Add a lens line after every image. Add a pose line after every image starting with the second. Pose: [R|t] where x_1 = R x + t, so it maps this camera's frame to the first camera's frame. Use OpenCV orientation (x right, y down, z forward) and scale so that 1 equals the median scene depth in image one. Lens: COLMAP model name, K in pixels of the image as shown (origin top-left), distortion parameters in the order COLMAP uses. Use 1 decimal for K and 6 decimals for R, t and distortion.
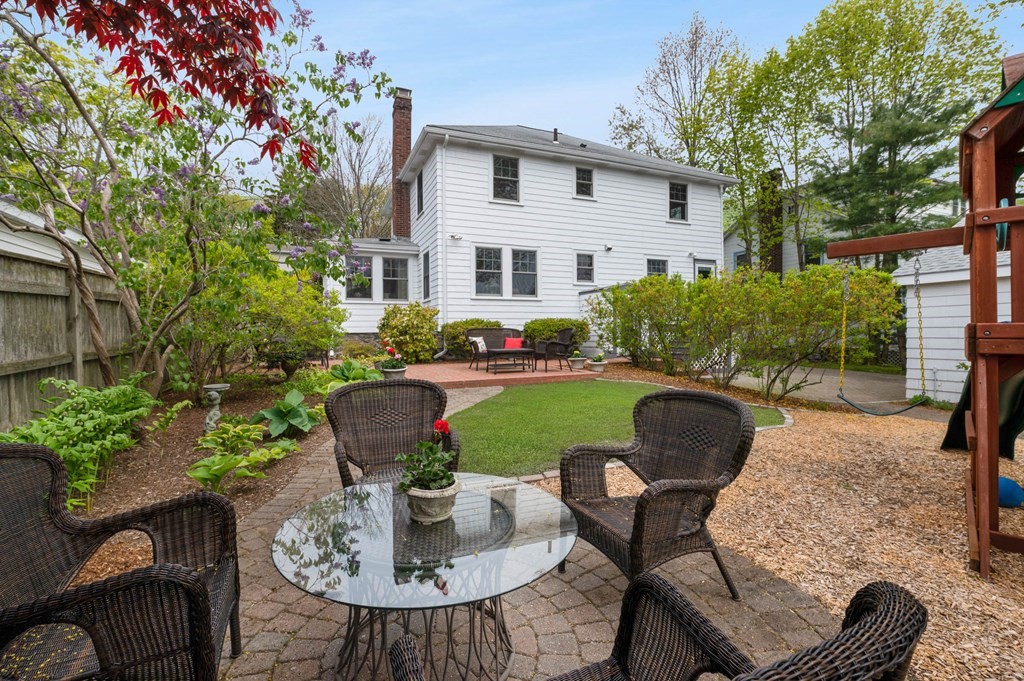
lens RADIAL K [[447.5, 0, 519.2], [0, 447.5, 341.4], [0, 0, 1]] dist [-0.005589, -0.002761]
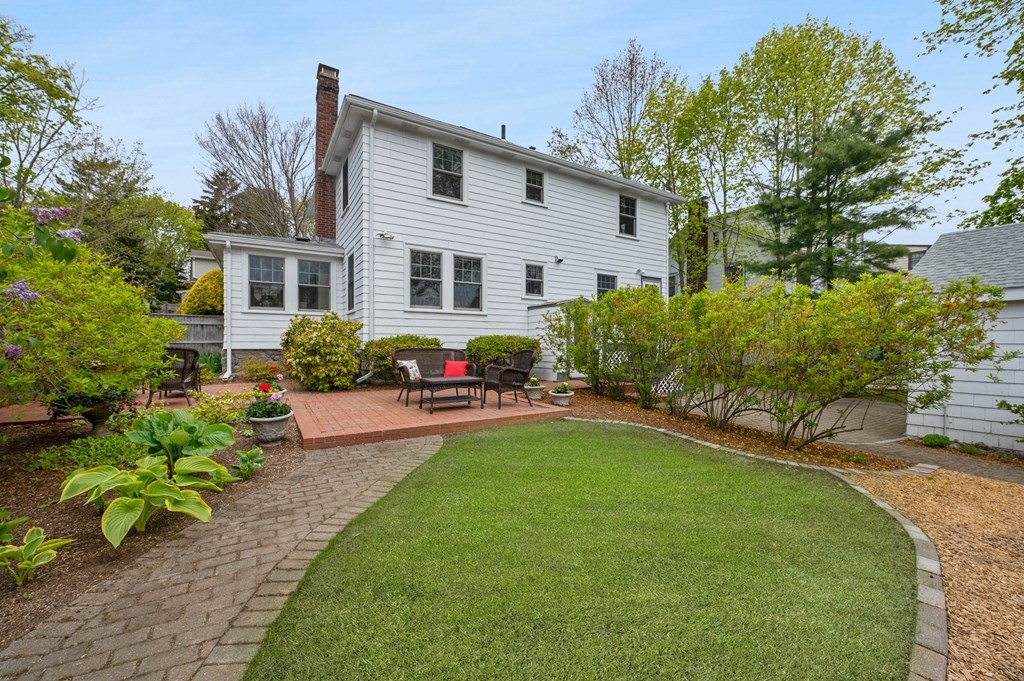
lens RADIAL K [[408.9, 0, 508.9], [0, 408.9, 355.9], [0, 0, 1]] dist [-0.010438, -0.000381]
pose [[0.991852, 0.010036, 0.127002, -0.008491], [-0.010776, 0.999929, 0.005147, -0.015726], [-0.126941, -0.006474, 0.991889, 0.197272]]
